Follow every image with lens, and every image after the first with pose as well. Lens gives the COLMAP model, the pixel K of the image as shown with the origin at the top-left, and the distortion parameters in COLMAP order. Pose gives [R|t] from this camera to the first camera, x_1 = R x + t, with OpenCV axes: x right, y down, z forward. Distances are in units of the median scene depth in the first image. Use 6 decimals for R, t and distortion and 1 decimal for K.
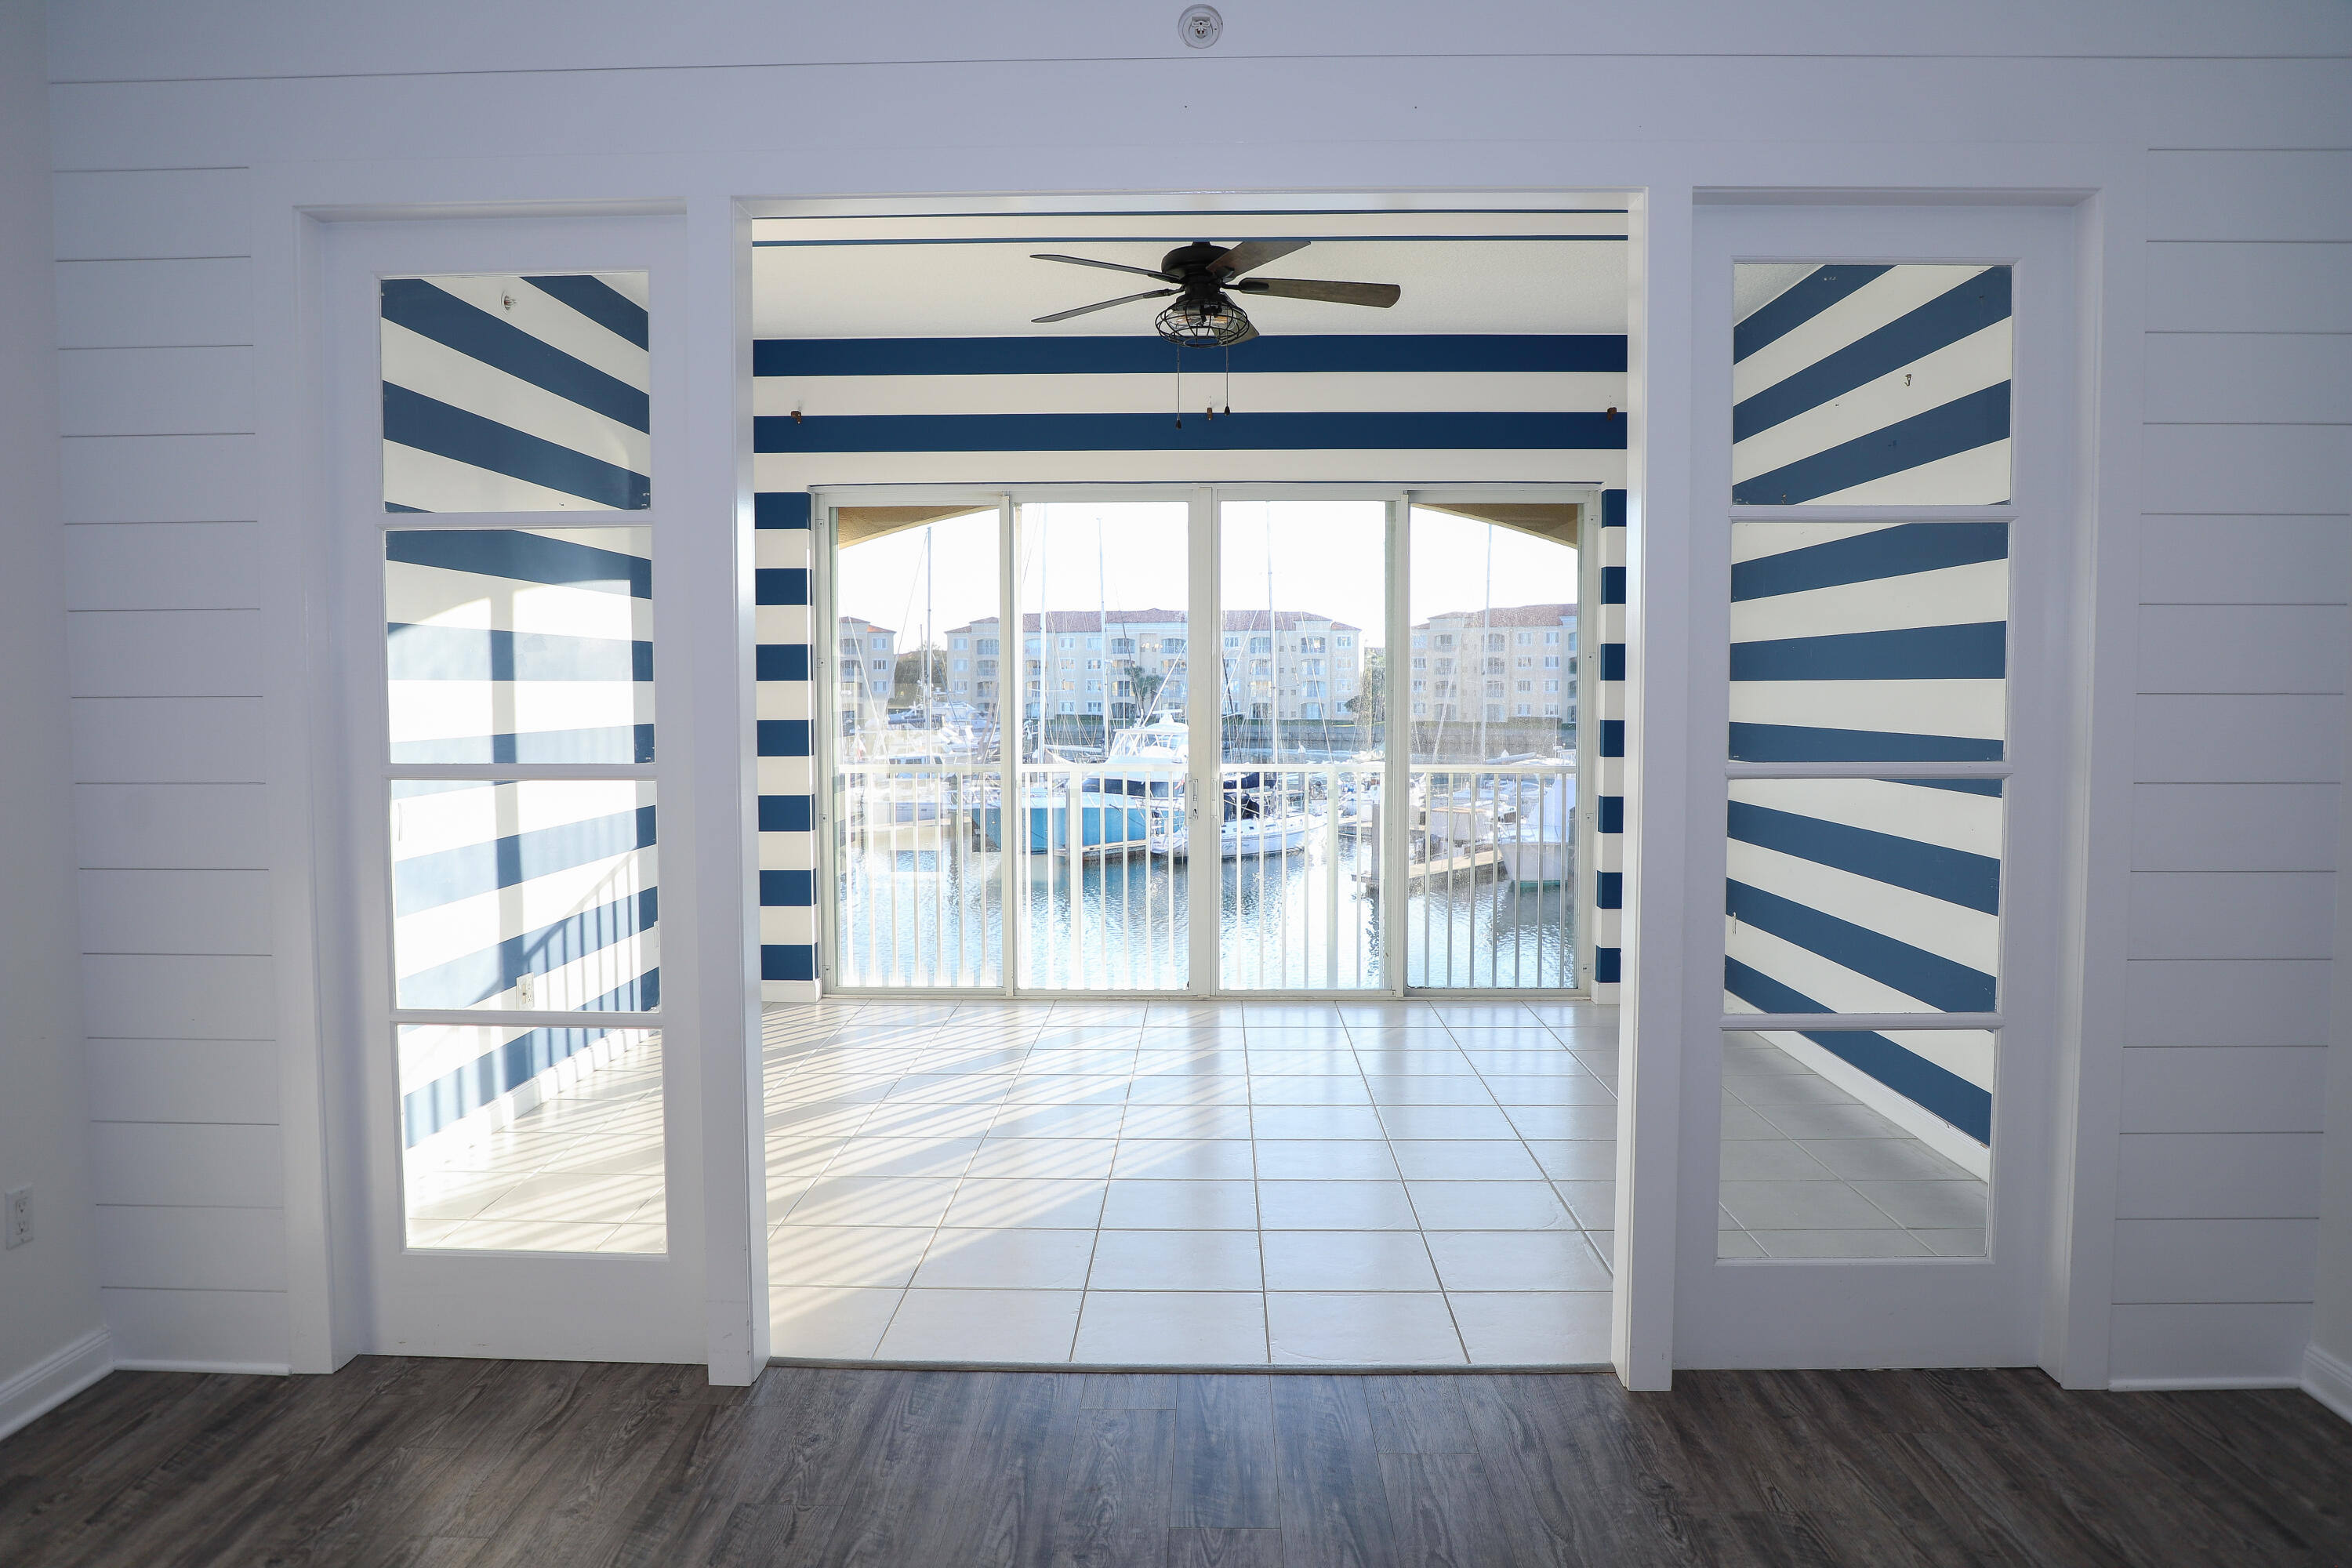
lens RADIAL K [[1671.7, 0, 1176.0], [0, 1671.7, 784.0], [0, 0, 1]] dist [-0.072142, -0.000103]
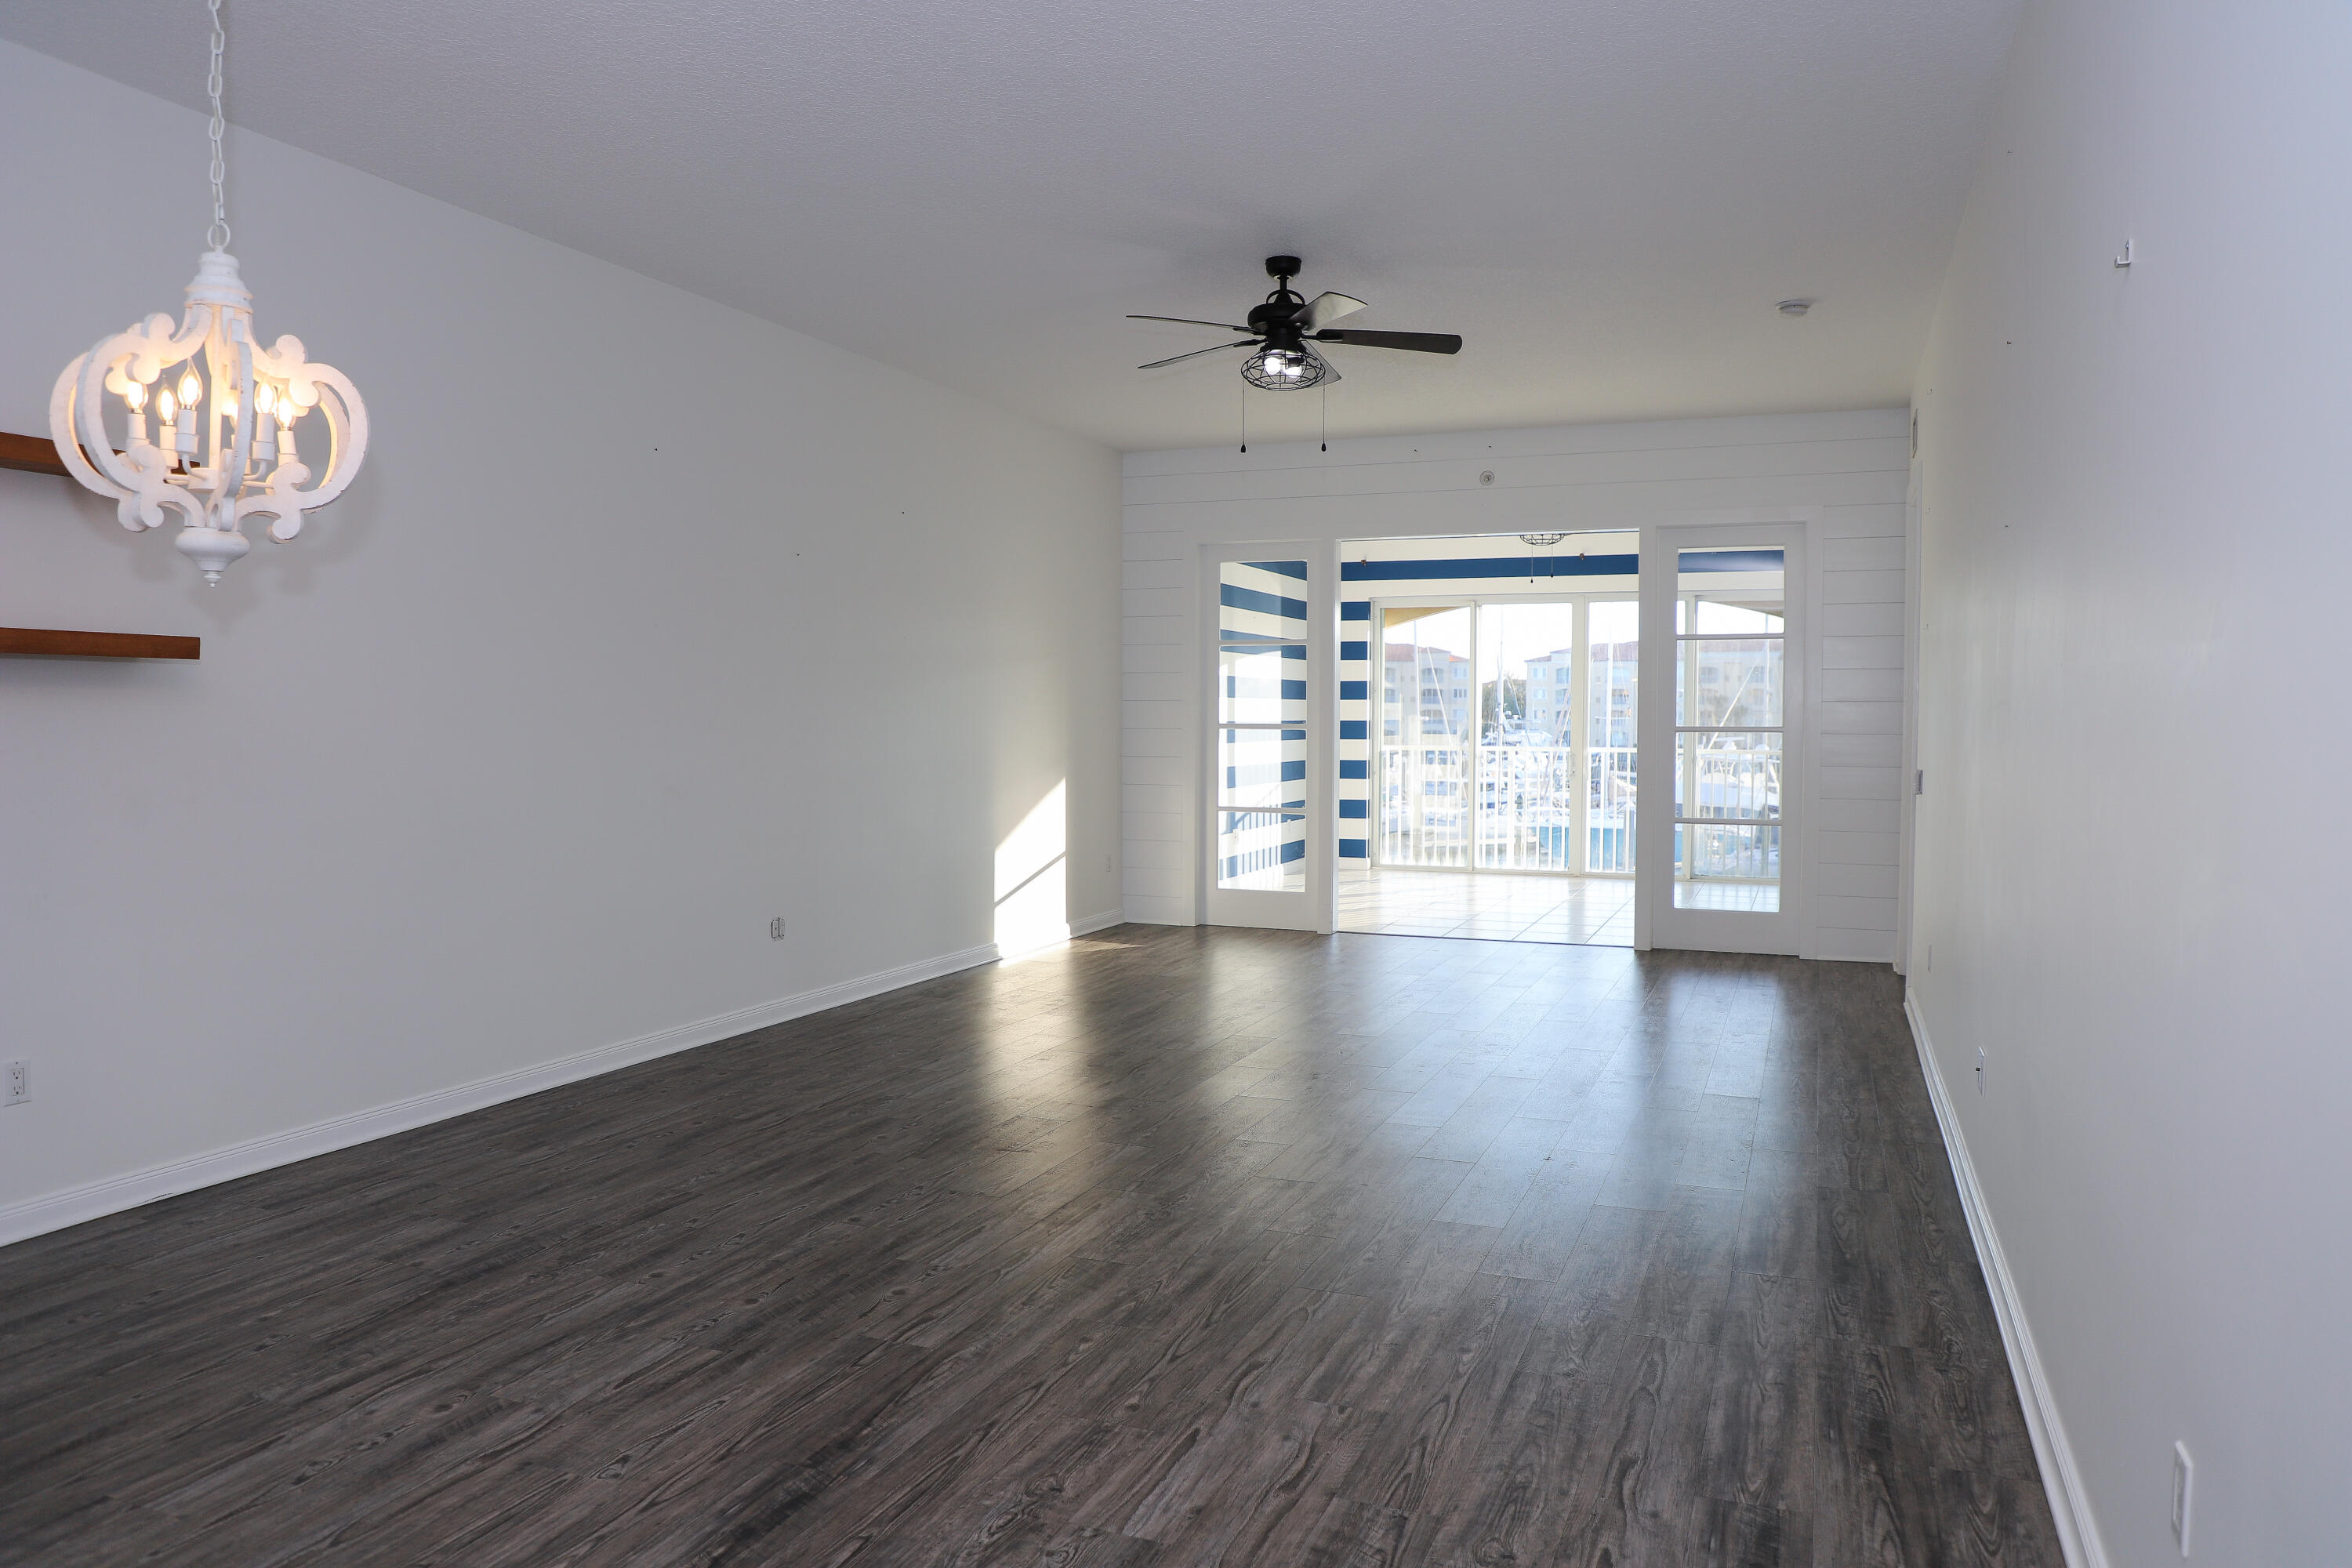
lens RADIAL K [[1671.7, 0, 1176.0], [0, 1671.7, 784.0], [0, 0, 1]] dist [-0.072142, -0.000103]
pose [[0.940982, 0.017595, -0.338000, 0.218882], [-0.023334, 0.999644, -0.012923, 0.063152], [0.337652, 0.020047, 0.941058, -0.861400]]
